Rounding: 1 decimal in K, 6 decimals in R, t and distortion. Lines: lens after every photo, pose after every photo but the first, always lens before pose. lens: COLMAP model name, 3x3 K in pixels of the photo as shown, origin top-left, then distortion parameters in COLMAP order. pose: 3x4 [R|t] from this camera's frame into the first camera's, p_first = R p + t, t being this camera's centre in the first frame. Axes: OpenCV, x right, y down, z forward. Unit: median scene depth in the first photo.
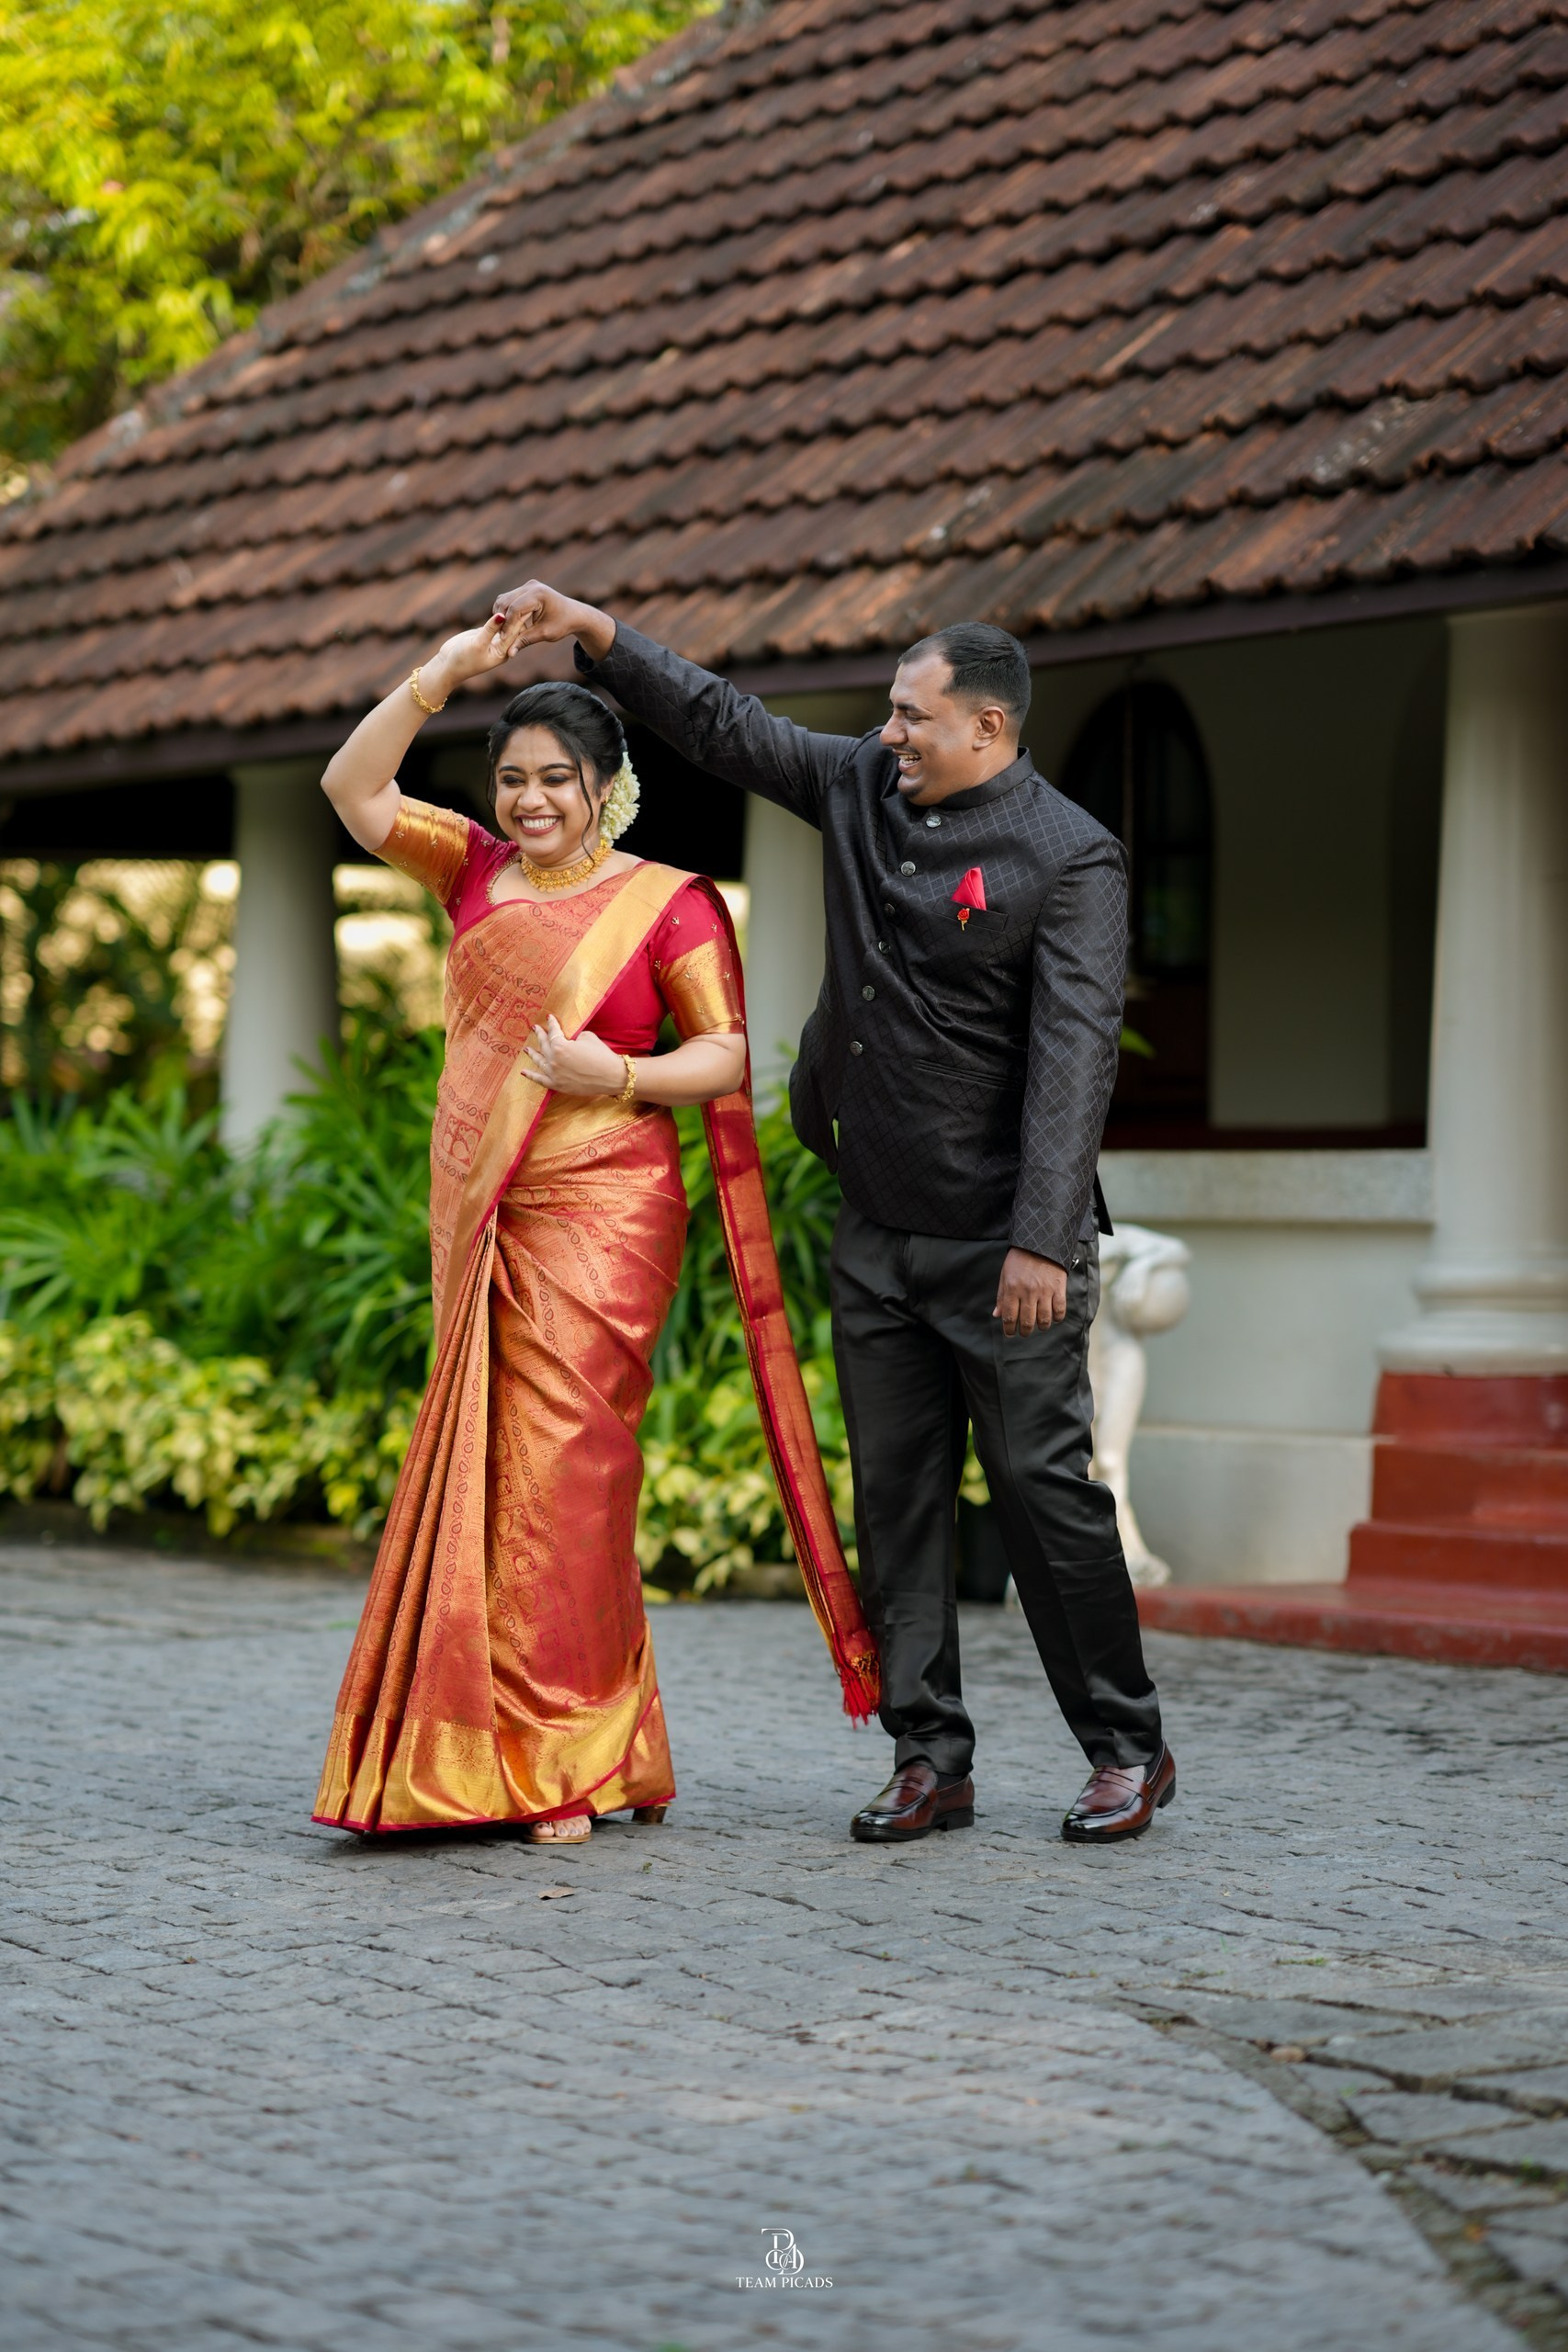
lens RADIAL K [[5543.4, 0, 782.4], [0, 5543.4, 1106.4], [0, 0, 1]] dist [0.163762, -1.081172]
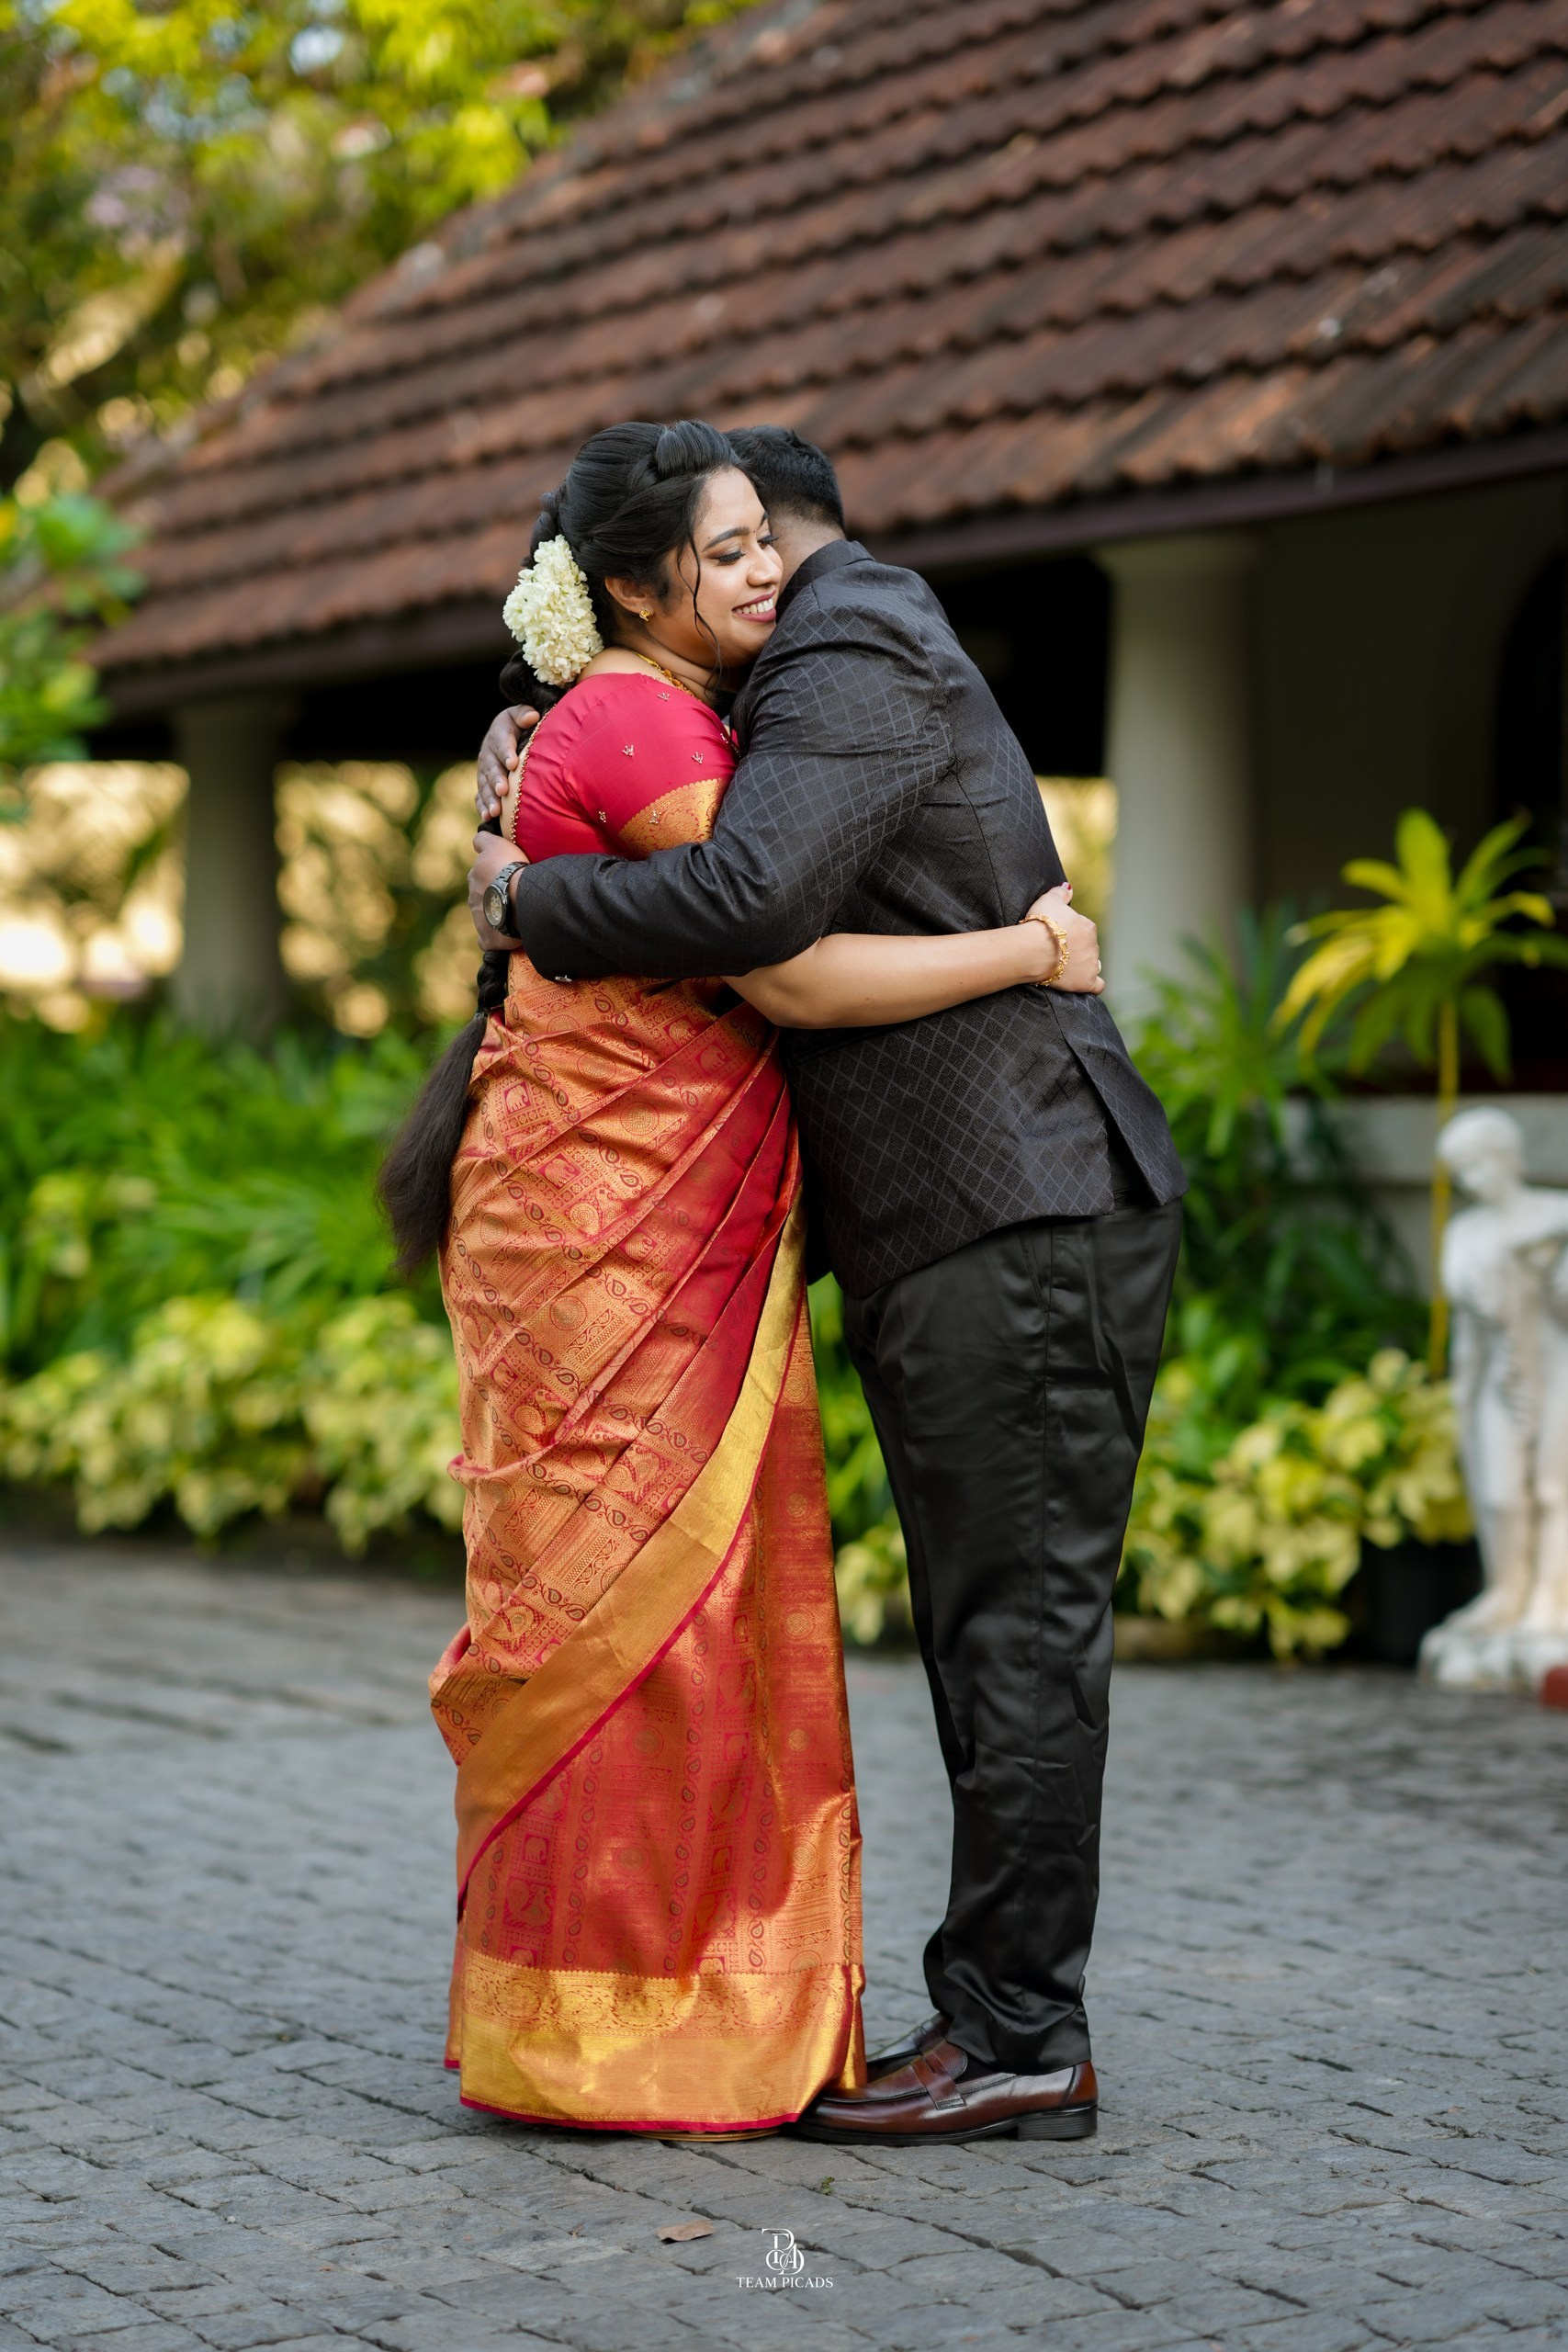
lens RADIAL K [[5543.4, 0, 782.4], [0, 5543.4, 1106.4], [0, 0, 1]] dist [0.163762, -1.081172]
pose [[0.996089, -0.009593, -0.087835, 0.016753], [0.010839, 0.999847, 0.013720, -0.002508], [0.087690, -0.014618, 0.996041, 0.171189]]
